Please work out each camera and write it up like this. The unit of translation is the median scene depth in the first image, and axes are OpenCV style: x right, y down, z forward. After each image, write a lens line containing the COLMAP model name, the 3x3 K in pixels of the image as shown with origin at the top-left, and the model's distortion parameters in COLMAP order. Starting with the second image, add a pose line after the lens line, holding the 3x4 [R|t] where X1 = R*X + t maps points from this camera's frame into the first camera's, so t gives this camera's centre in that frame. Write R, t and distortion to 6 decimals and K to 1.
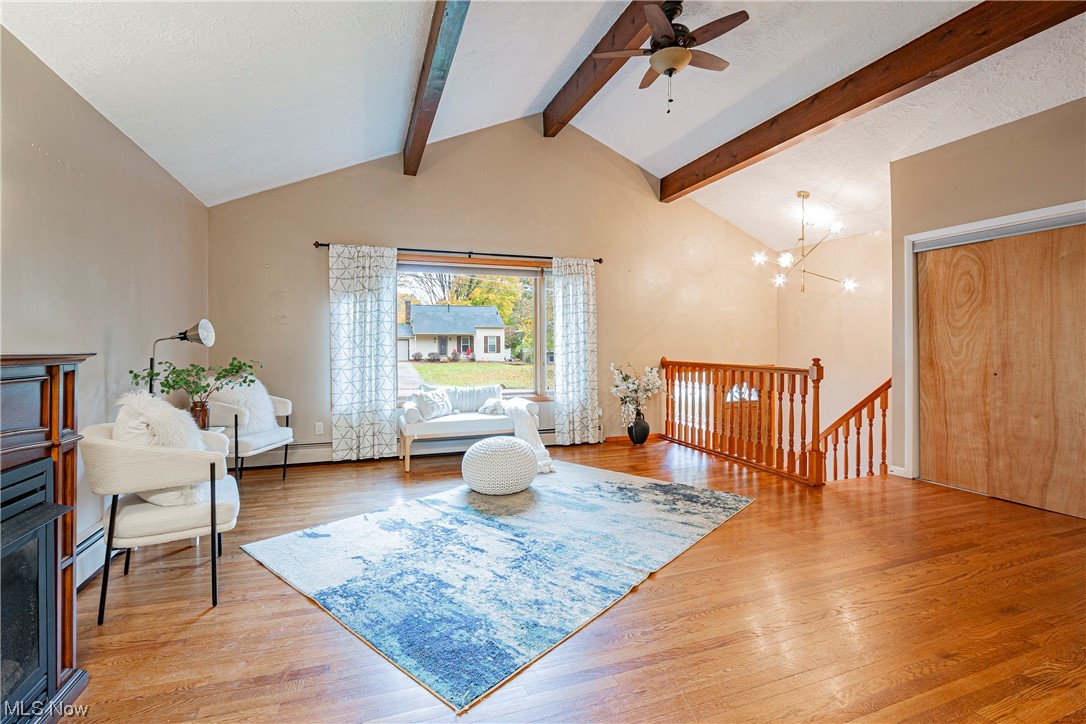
lens RADIAL K [[500.8, 0, 547.8], [0, 500.8, 346.4], [0, 0, 1]] dist [-0.028802, 0.007604]
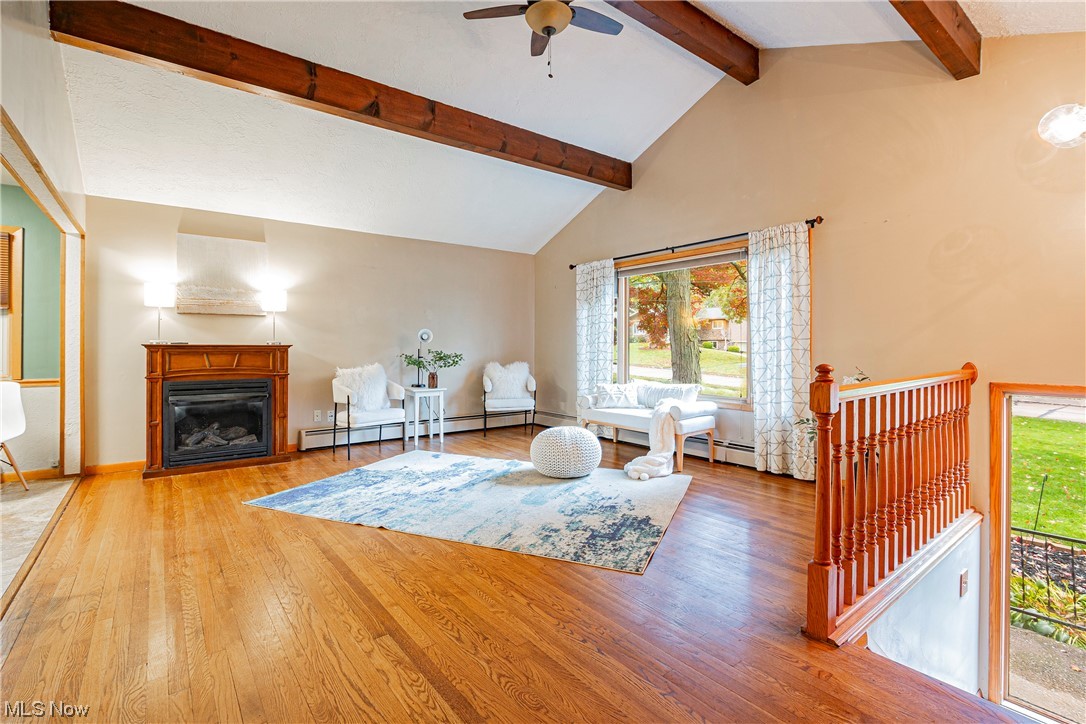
lens RADIAL K [[500.8, 0, 547.8], [0, 500.8, 346.4], [0, 0, 1]] dist [-0.028802, 0.007604]
pose [[0.308857, 0.003379, -0.951102, 1.243833], [-0.000818, 0.999994, 0.003287, 0.004121], [0.951108, -0.000237, 0.308858, 0.834752]]
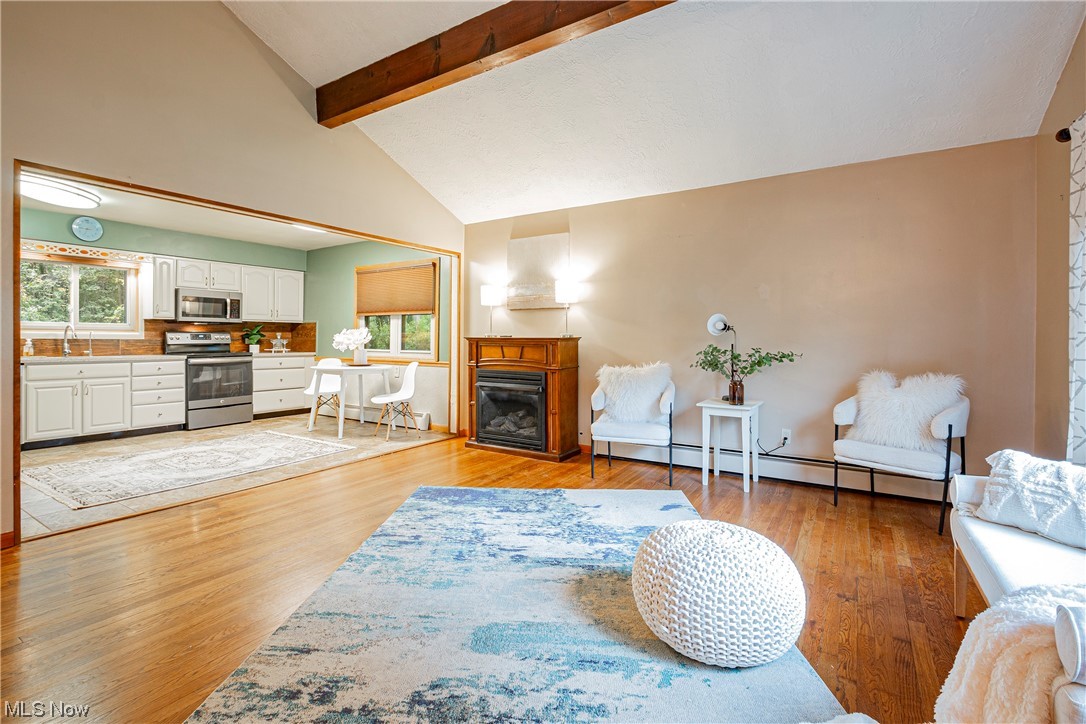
lens RADIAL K [[500.8, 0, 547.8], [0, 500.8, 346.4], [0, 0, 1]] dist [-0.028802, 0.007604]
pose [[-0.793067, 0.008803, -0.609071, 0.416792], [-0.001825, 0.999857, 0.016826, 0.005957], [0.609132, 0.014456, -0.792937, 1.697824]]
